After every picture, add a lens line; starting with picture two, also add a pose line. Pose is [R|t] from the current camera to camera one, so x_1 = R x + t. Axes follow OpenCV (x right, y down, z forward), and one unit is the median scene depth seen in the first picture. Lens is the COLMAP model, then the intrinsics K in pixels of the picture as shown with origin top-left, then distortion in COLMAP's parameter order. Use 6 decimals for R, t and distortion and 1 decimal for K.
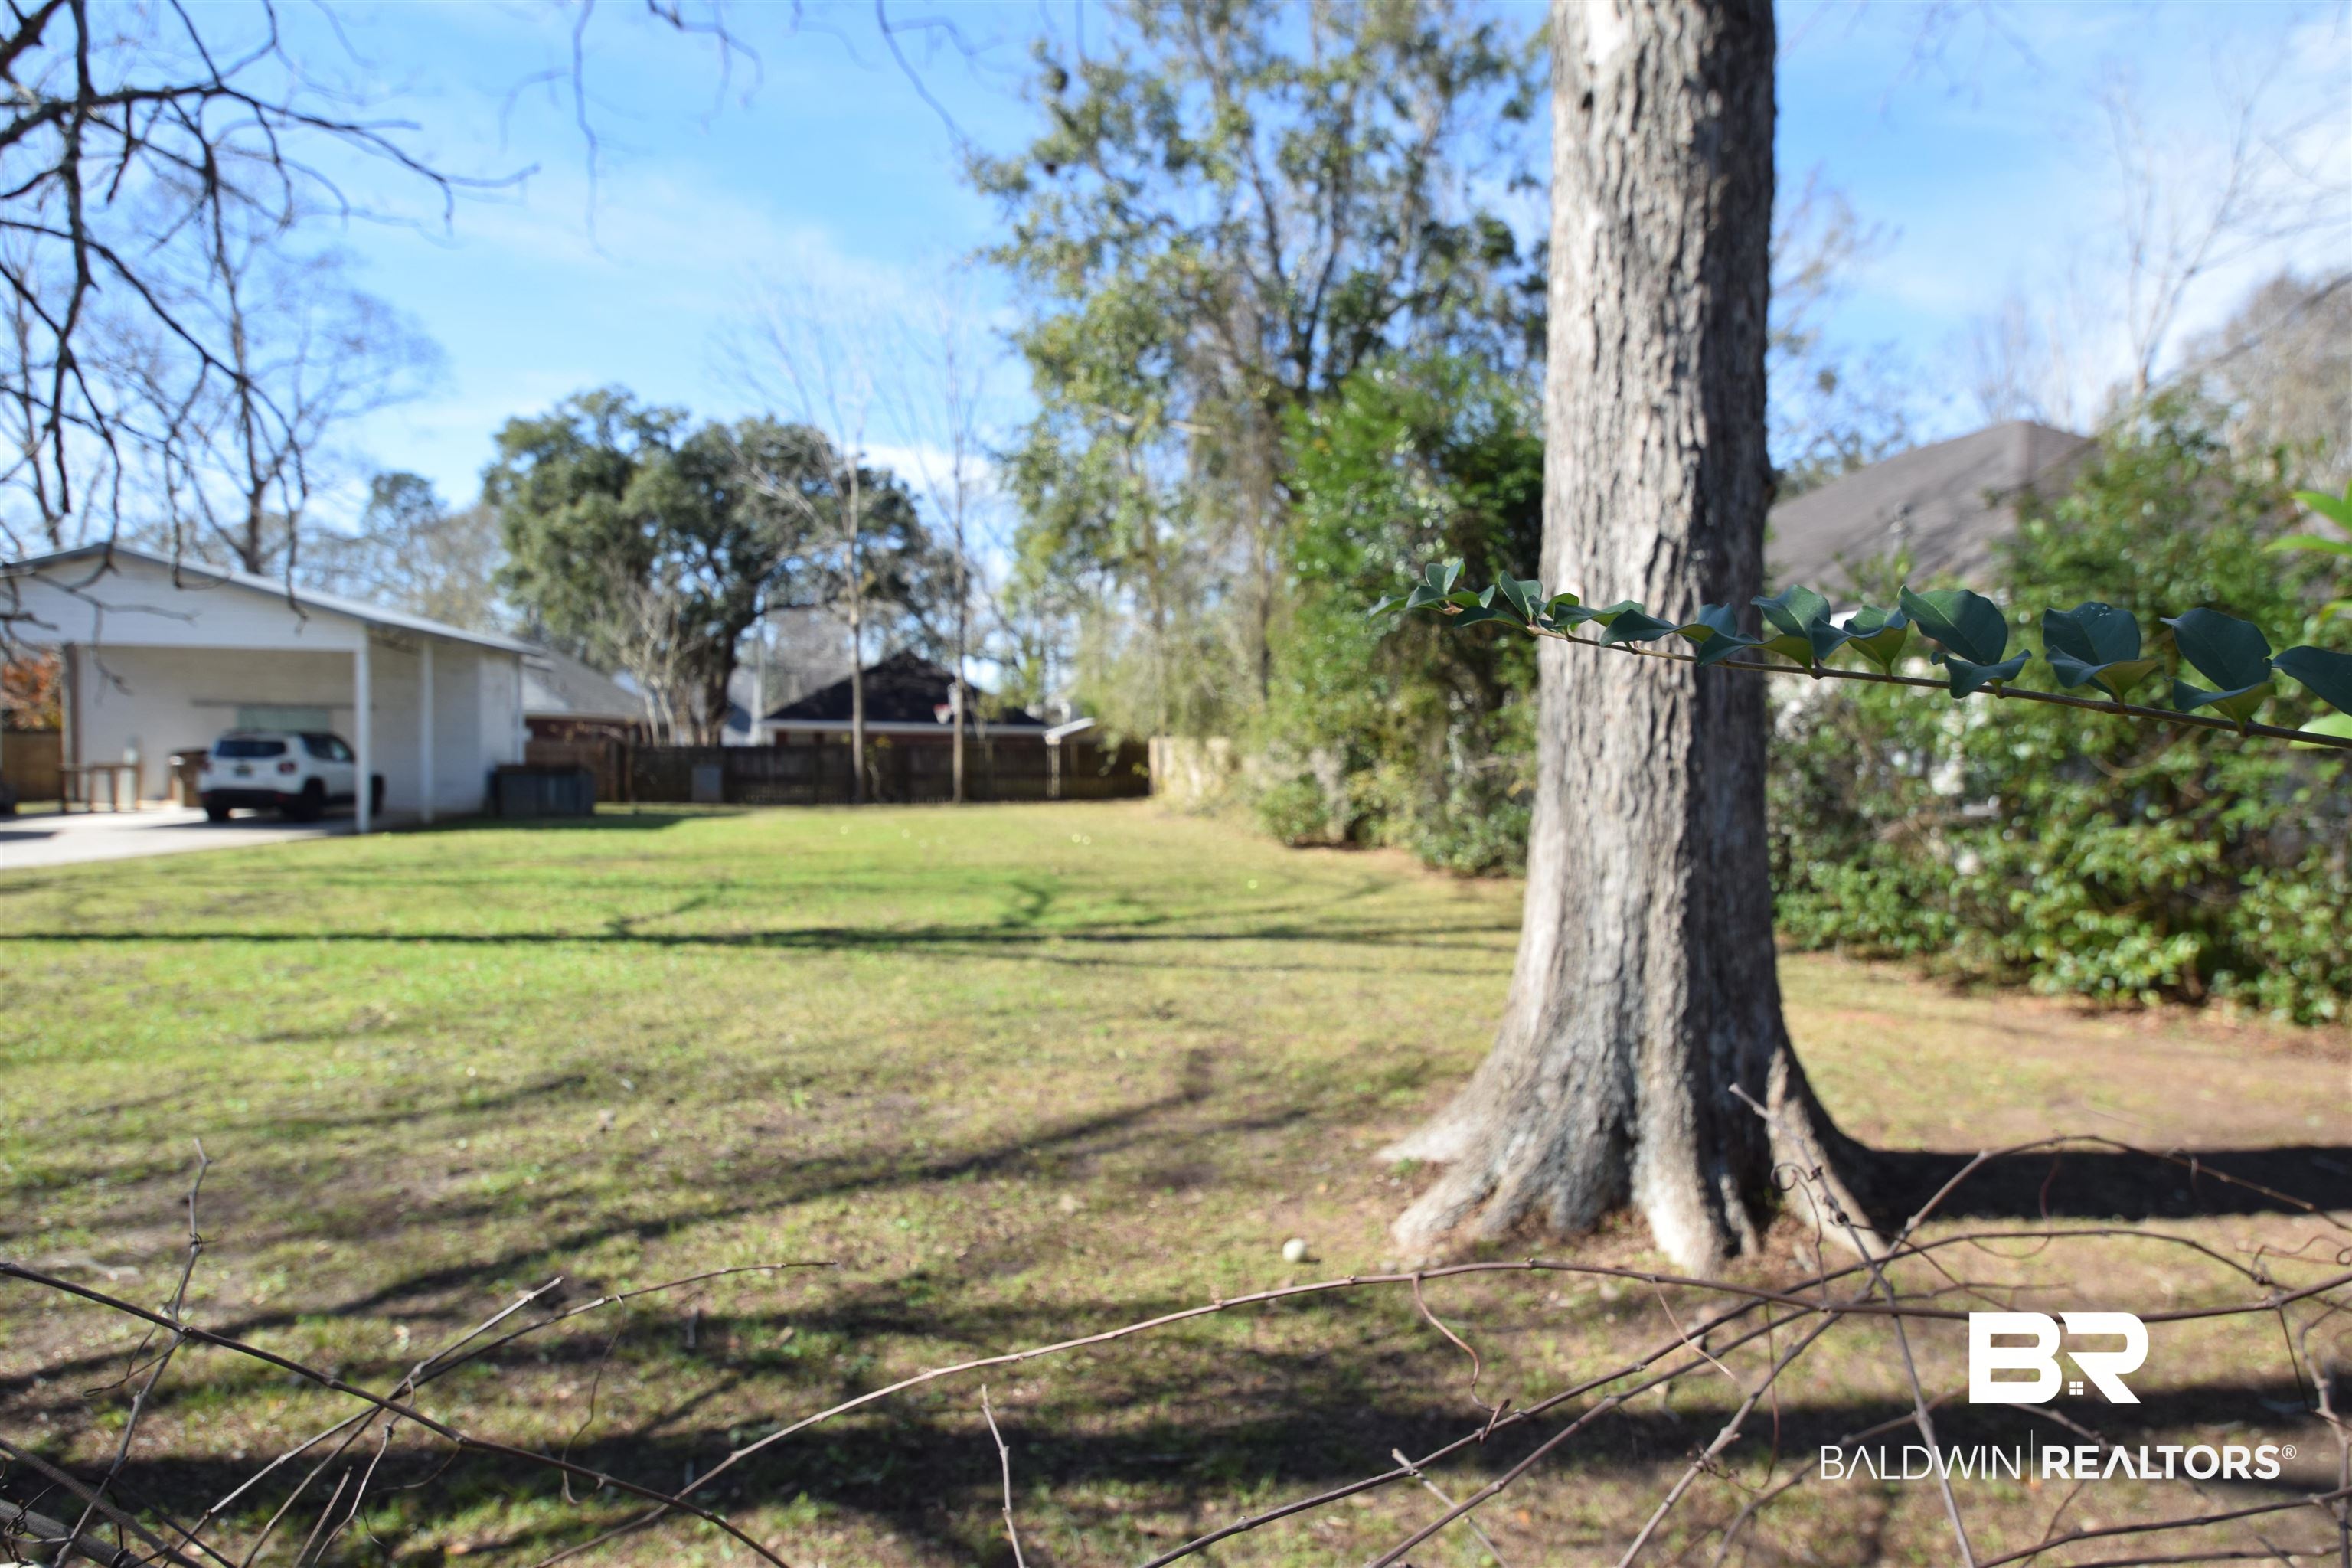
lens RADIAL K [[1330.9, 0, 1168.1], [0, 1330.9, 796.7], [0, 0, 1]] dist [-0.012216, -0.012826]
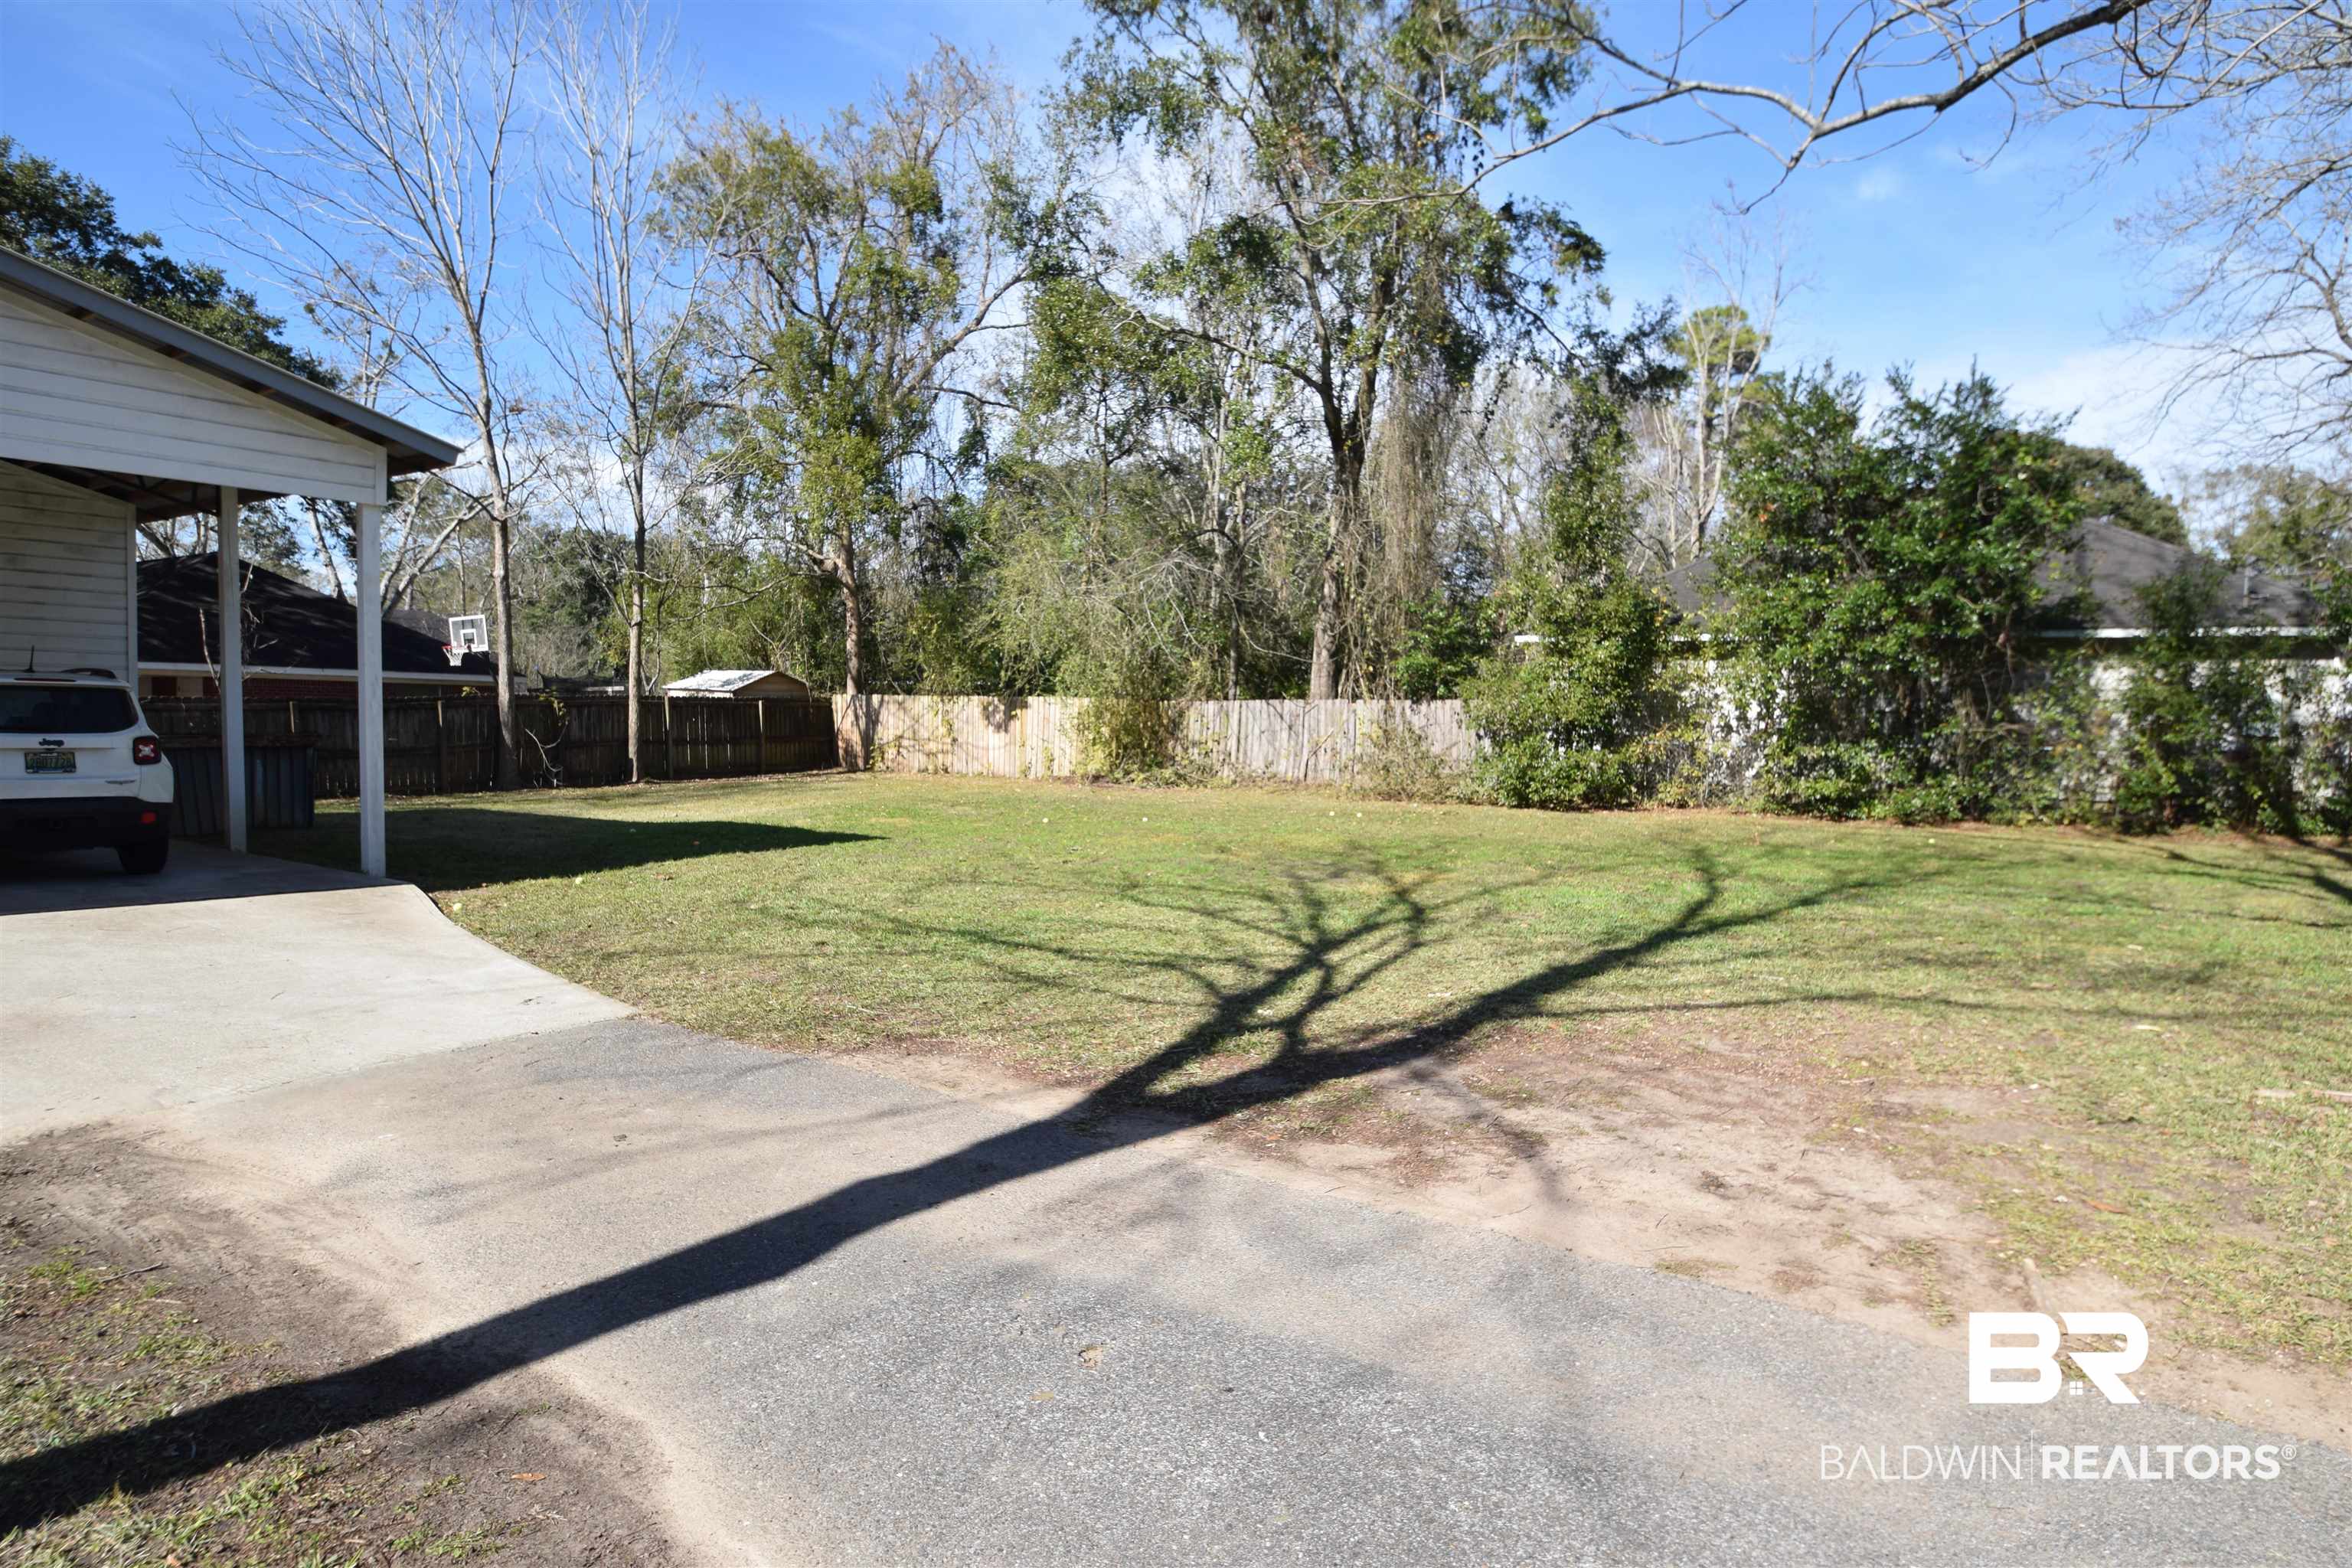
lens RADIAL K [[1335.4, 0, 1185.8], [0, 1335.4, 801.6], [0, 0, 1]] dist [-0.012446, -0.012773]
pose [[0.698383, -0.047477, 0.714148, -0.460682], [0.019596, 0.998692, 0.047230, -0.011924], [-0.715456, -0.018990, 0.698400, 0.270088]]
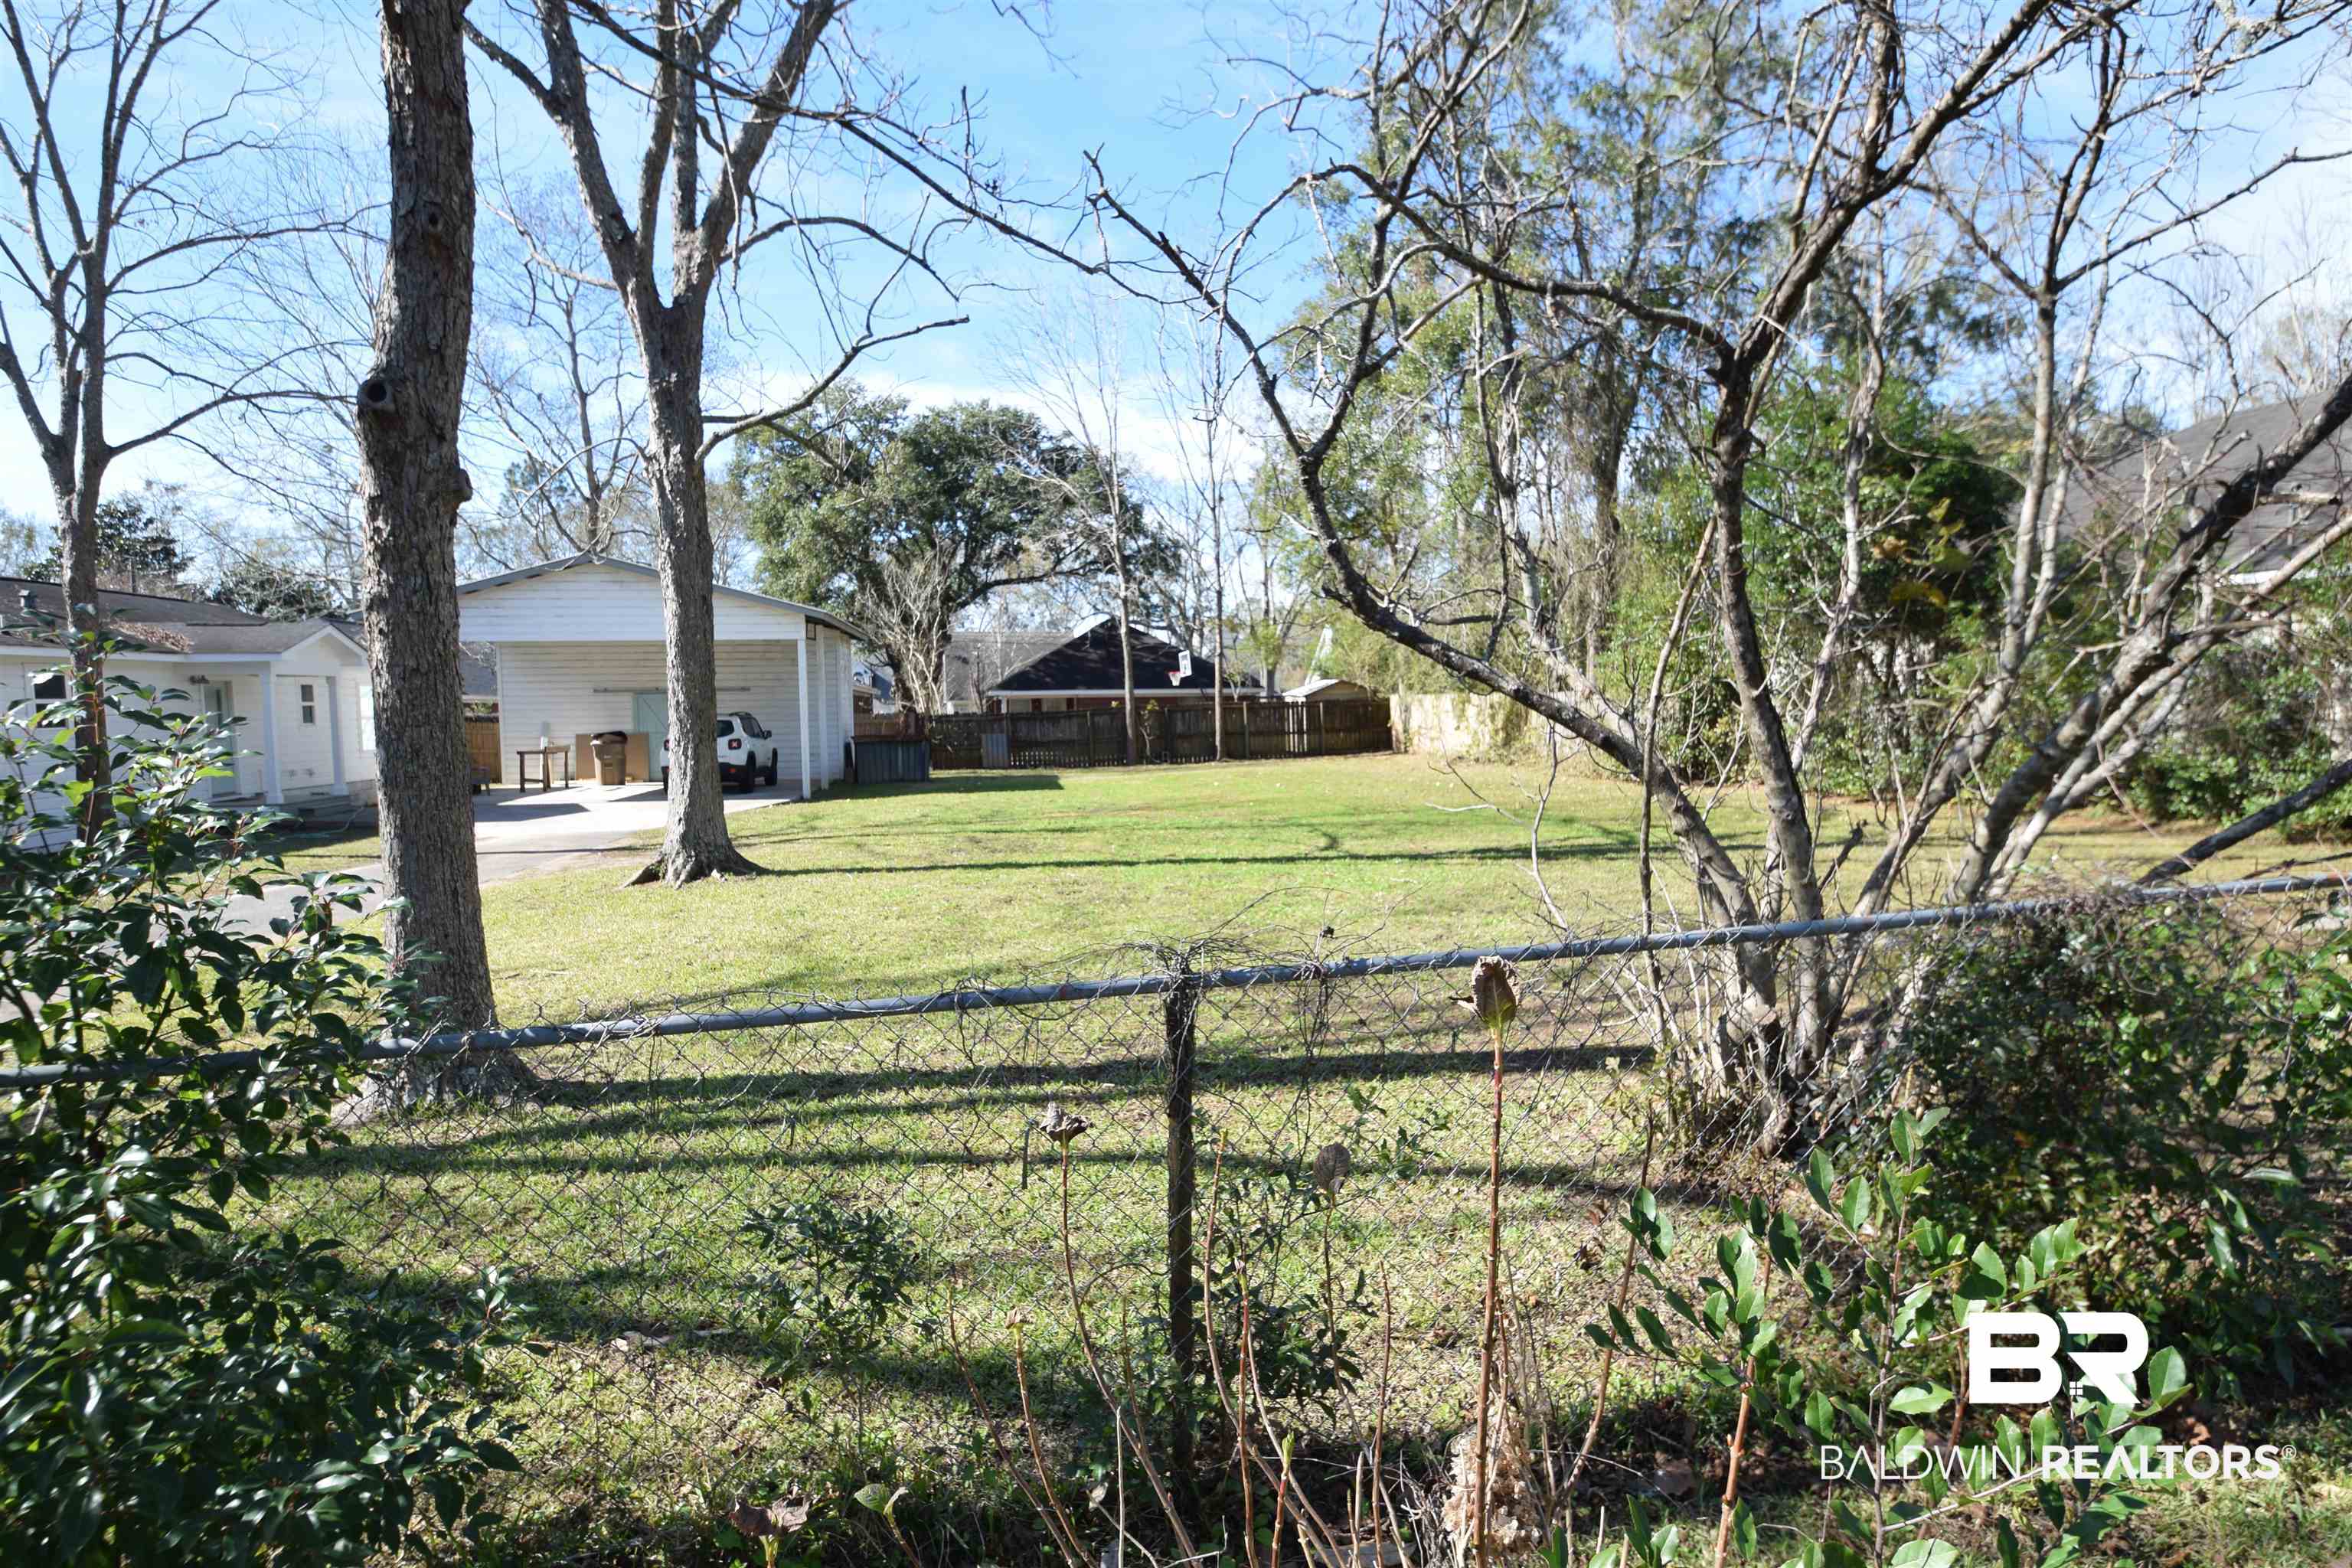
lens RADIAL K [[1335.4, 0, 1184.9], [0, 1335.4, 807.6], [0, 0, 1]] dist [-0.012446, -0.012773]
pose [[0.999010, -0.031682, -0.031240, -0.150647], [0.032900, 0.998687, 0.039279, 0.000062], [0.029955, -0.040267, 0.998740, -0.091753]]
